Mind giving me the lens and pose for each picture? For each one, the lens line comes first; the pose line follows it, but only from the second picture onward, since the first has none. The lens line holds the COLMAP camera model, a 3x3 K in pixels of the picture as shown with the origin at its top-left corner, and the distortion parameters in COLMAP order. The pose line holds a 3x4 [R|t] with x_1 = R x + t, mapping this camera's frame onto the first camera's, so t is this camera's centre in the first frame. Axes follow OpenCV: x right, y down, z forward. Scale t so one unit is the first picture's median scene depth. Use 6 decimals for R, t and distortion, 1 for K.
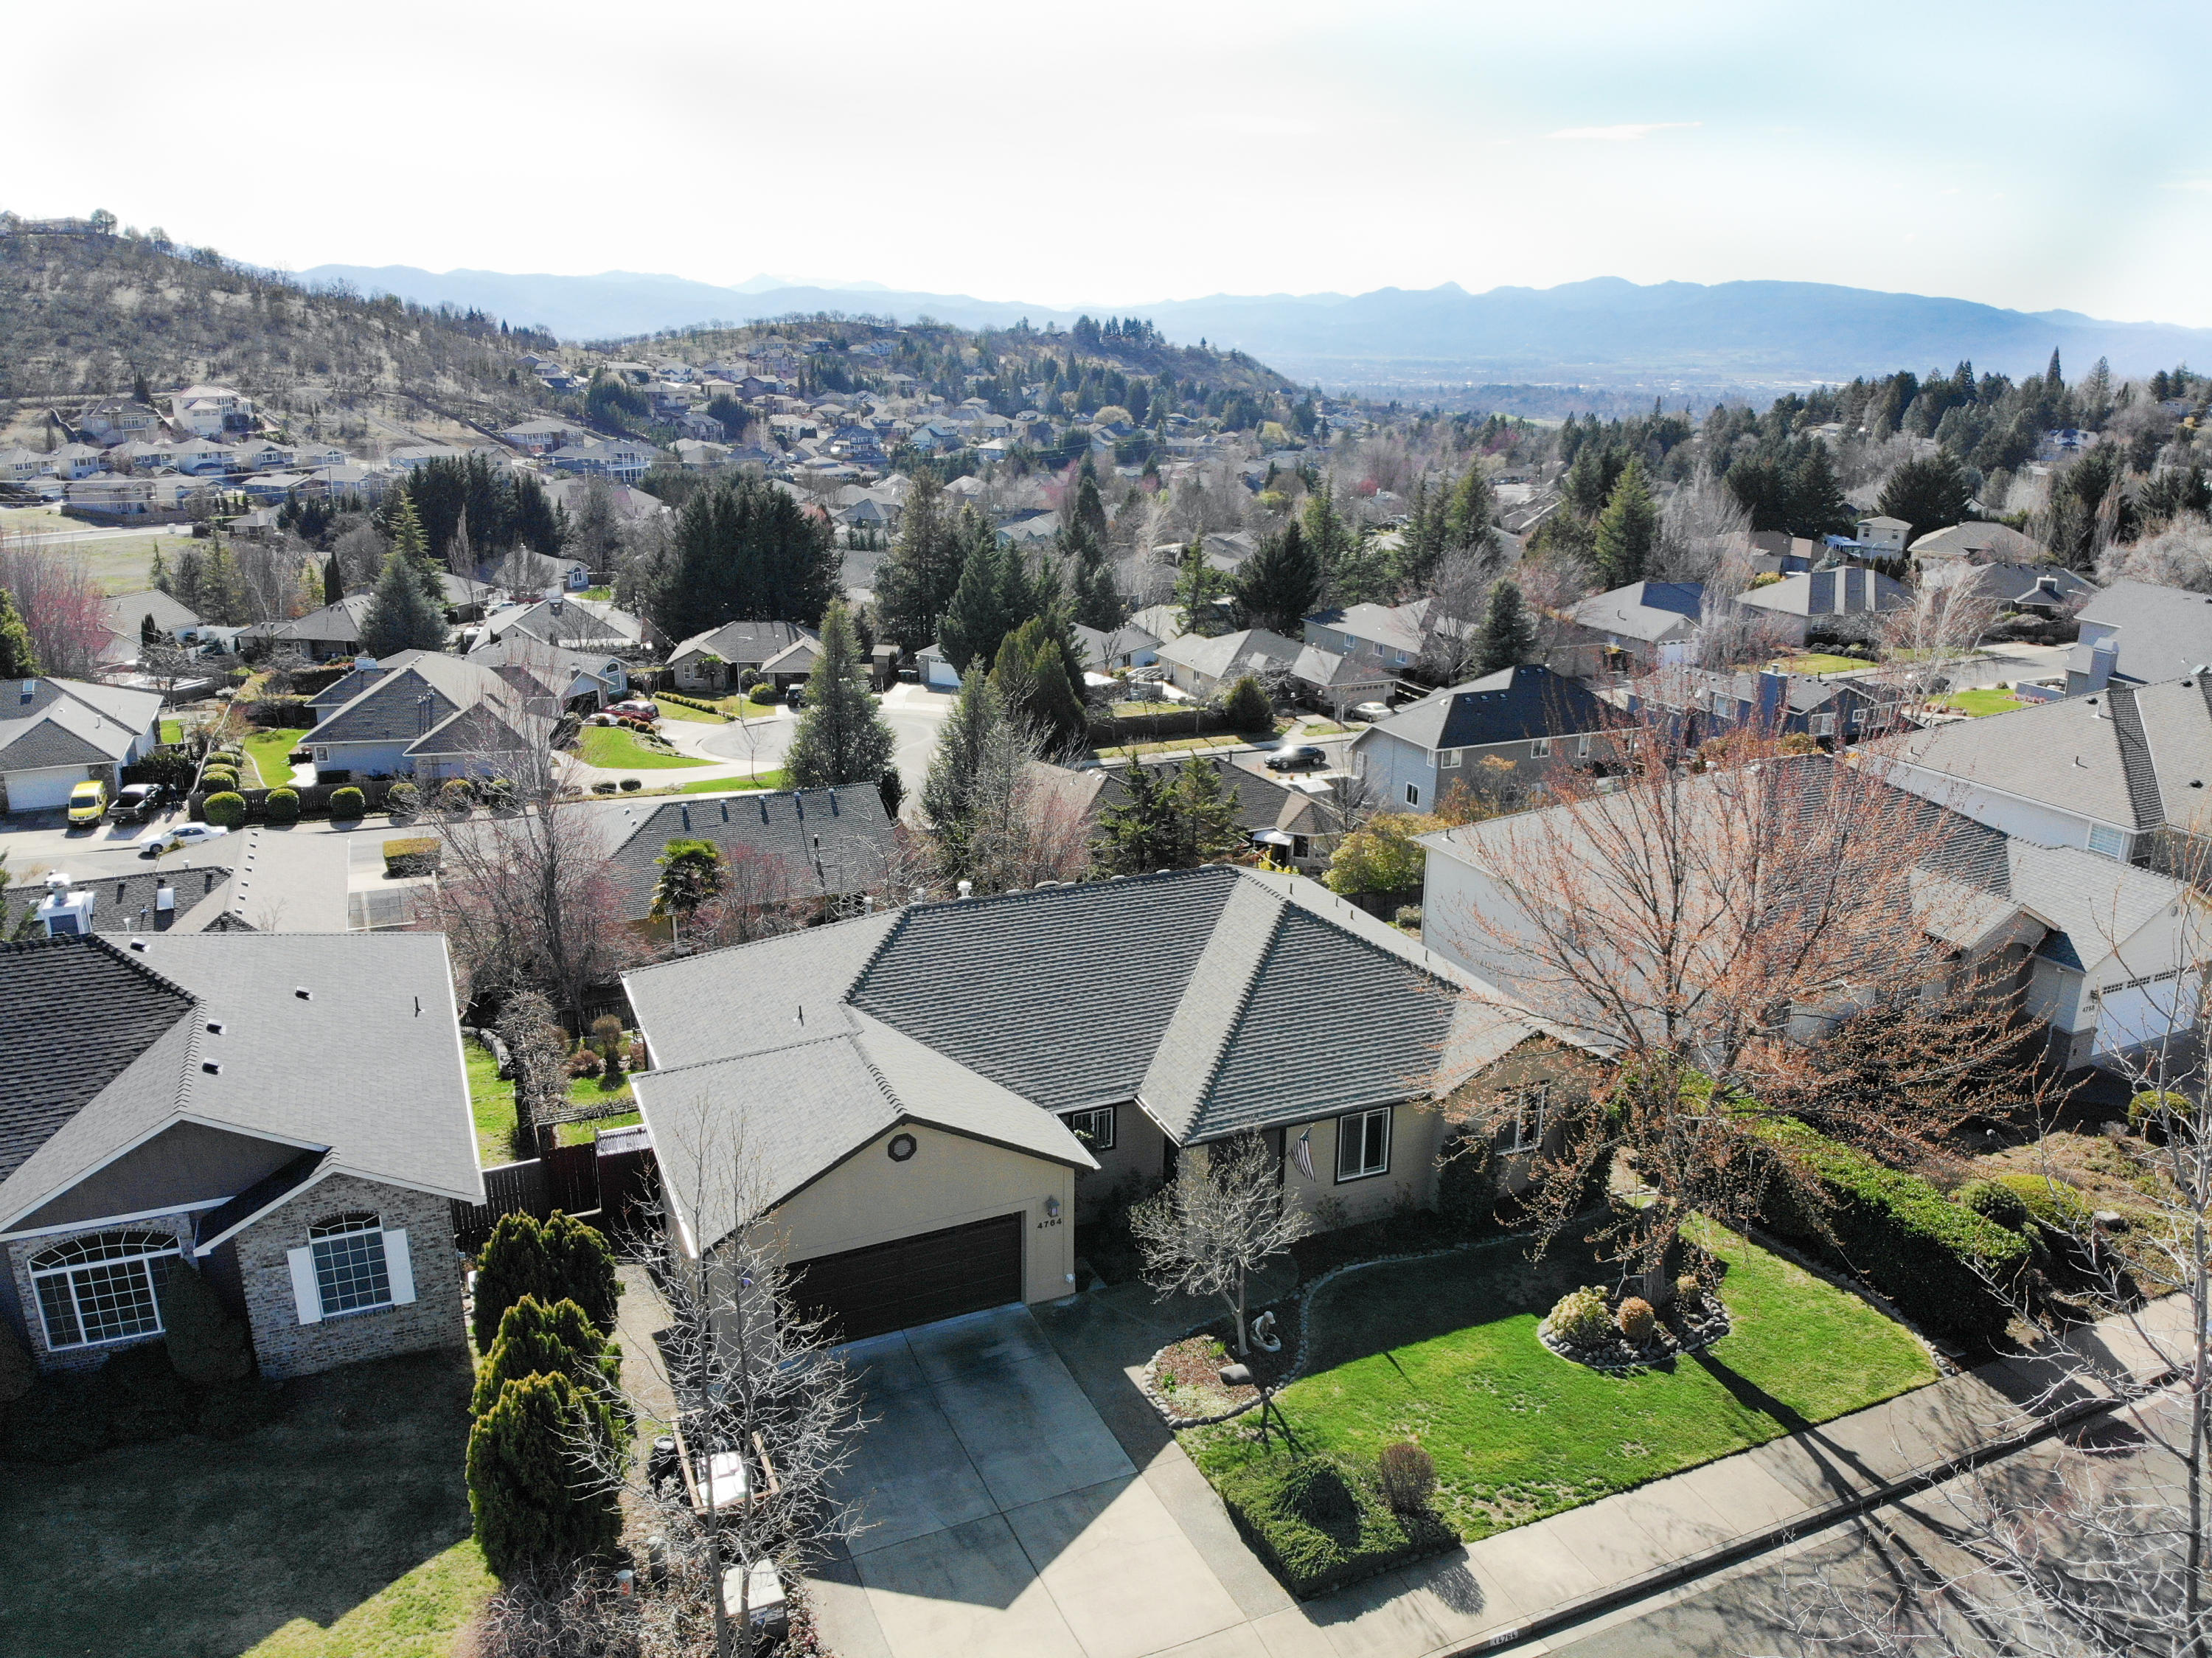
lens RADIAL K [[1648.0, 0, 1080.9], [0, 1648.0, 714.9], [0, 0, 1]] dist [0.113383, -0.218391]
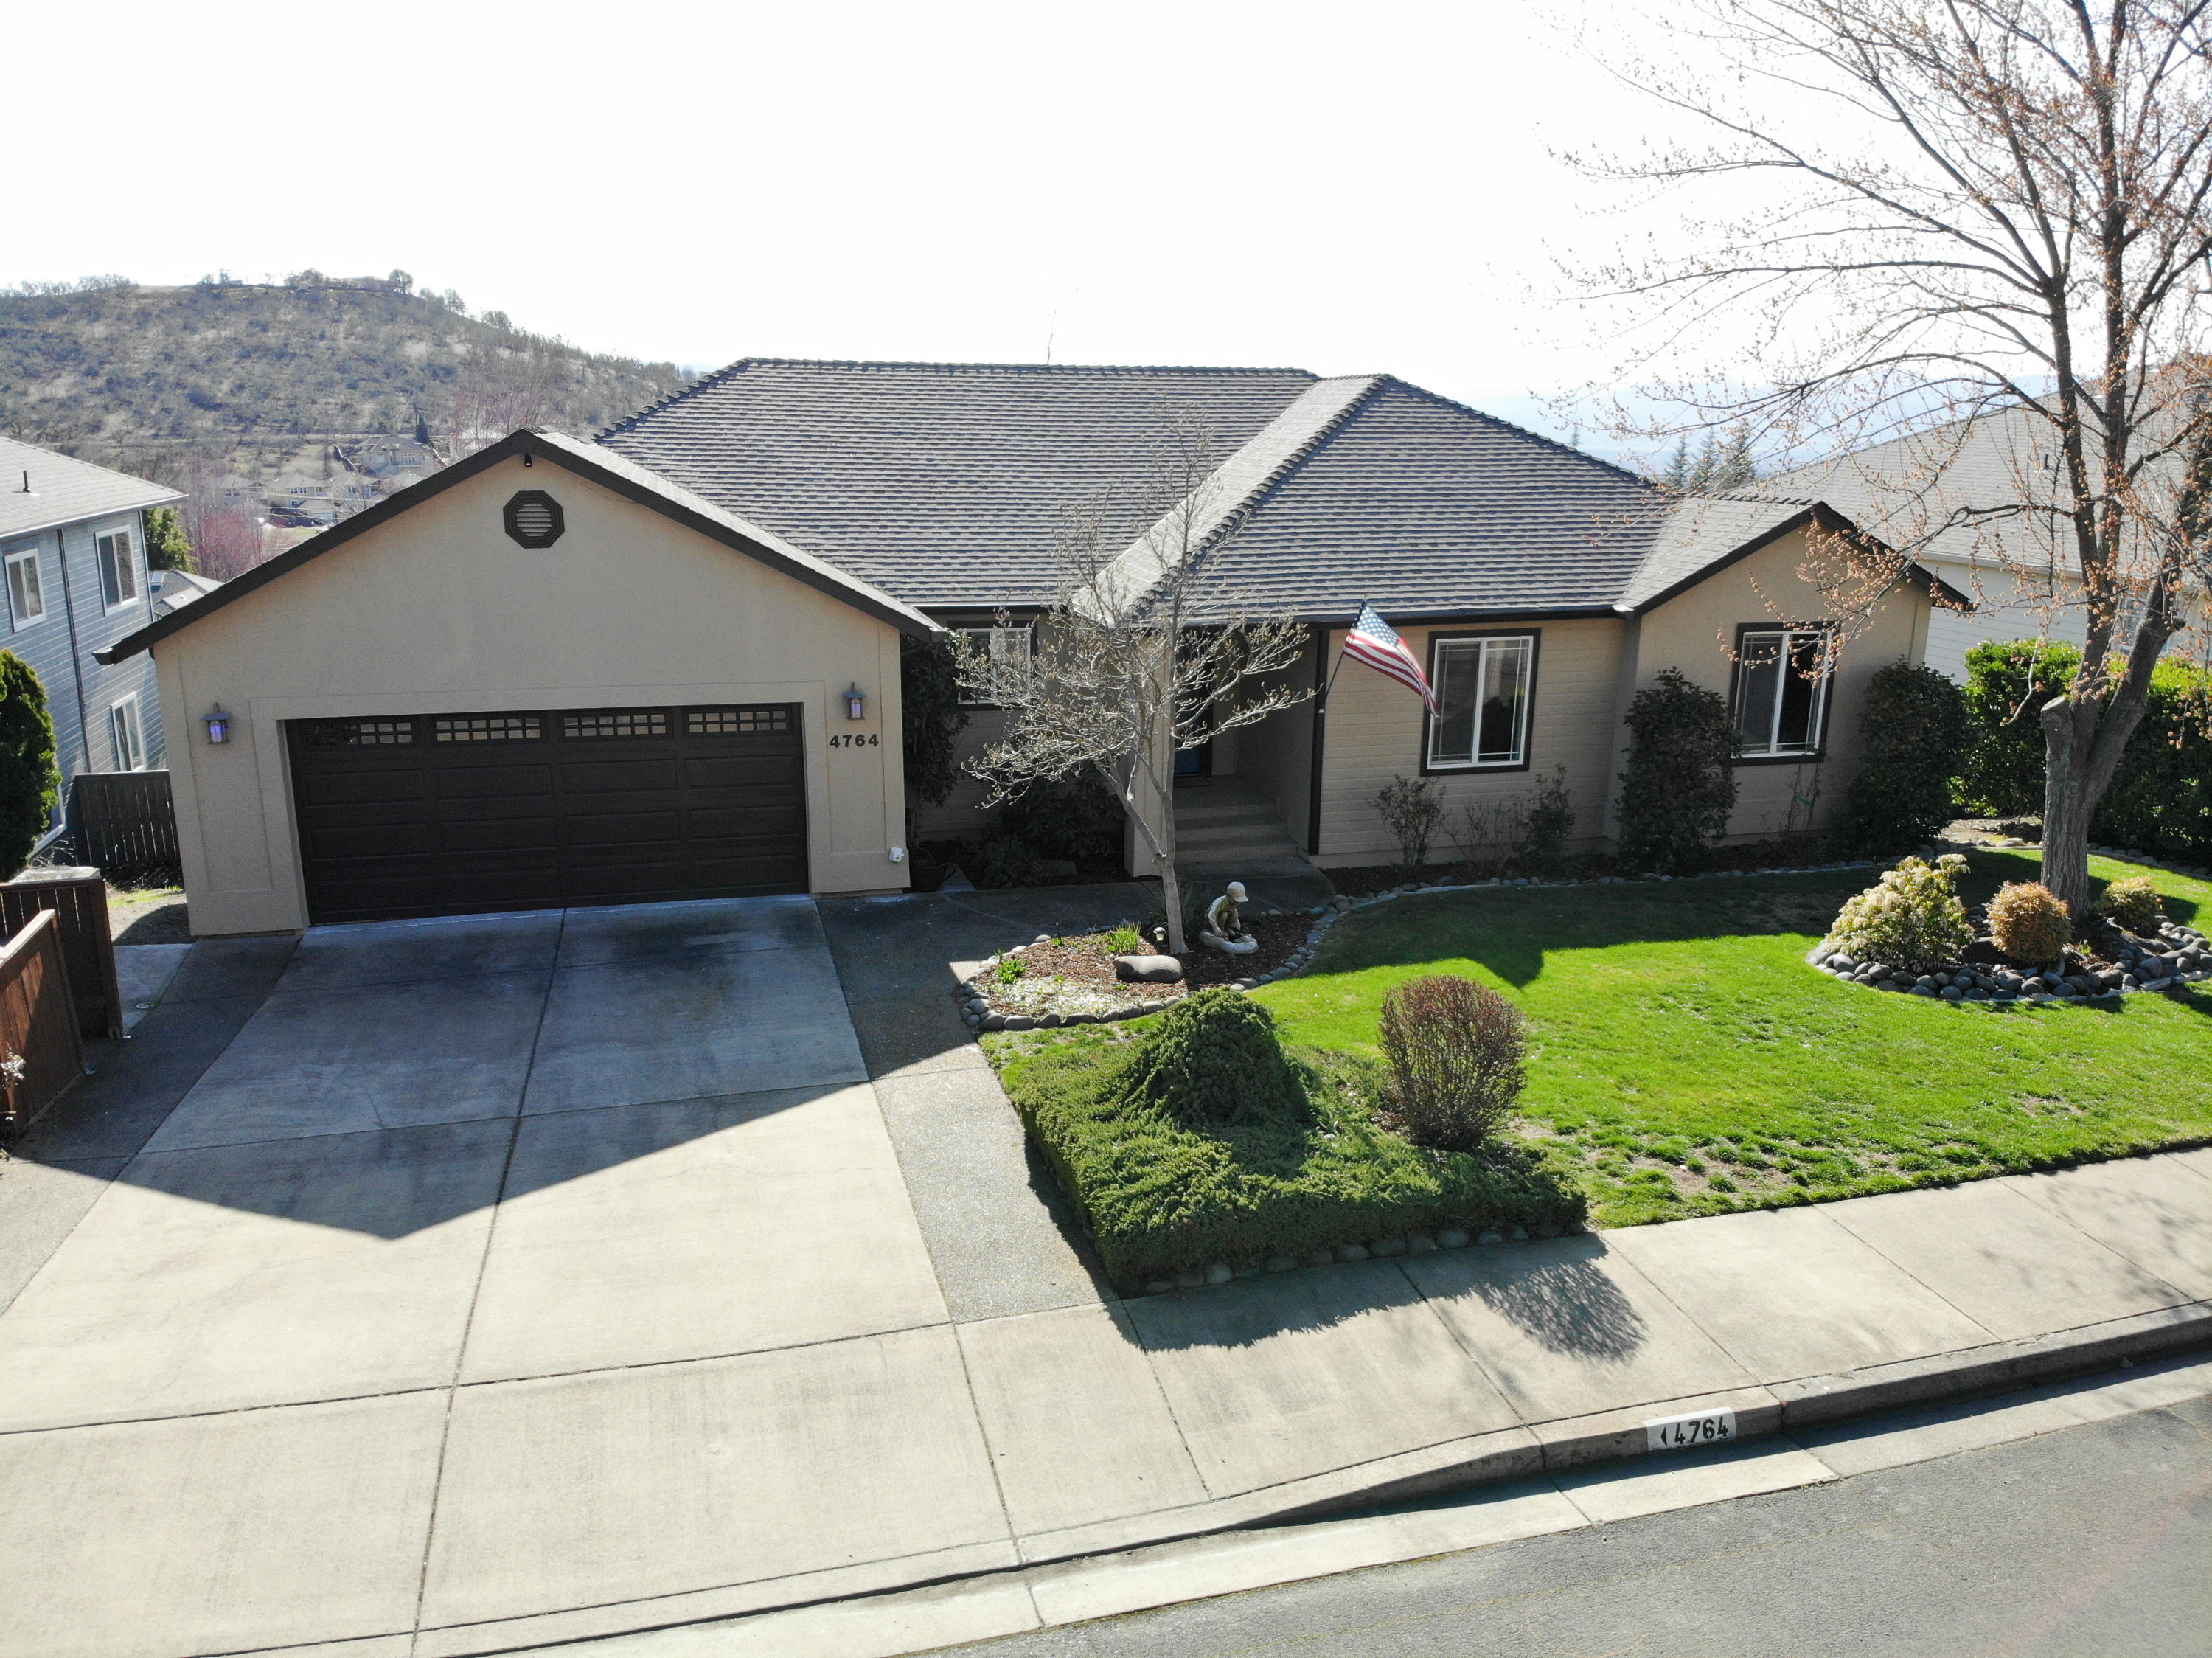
lens RADIAL K [[1648.0, 0, 1080.9], [0, 1648.0, 714.9], [0, 0, 1]] dist [0.113383, -0.218391]
pose [[0.988614, 0.026842, -0.148057, 0.141243], [-0.034348, 0.998239, -0.048374, 0.340755], [0.146498, 0.052908, 0.987795, 0.510674]]
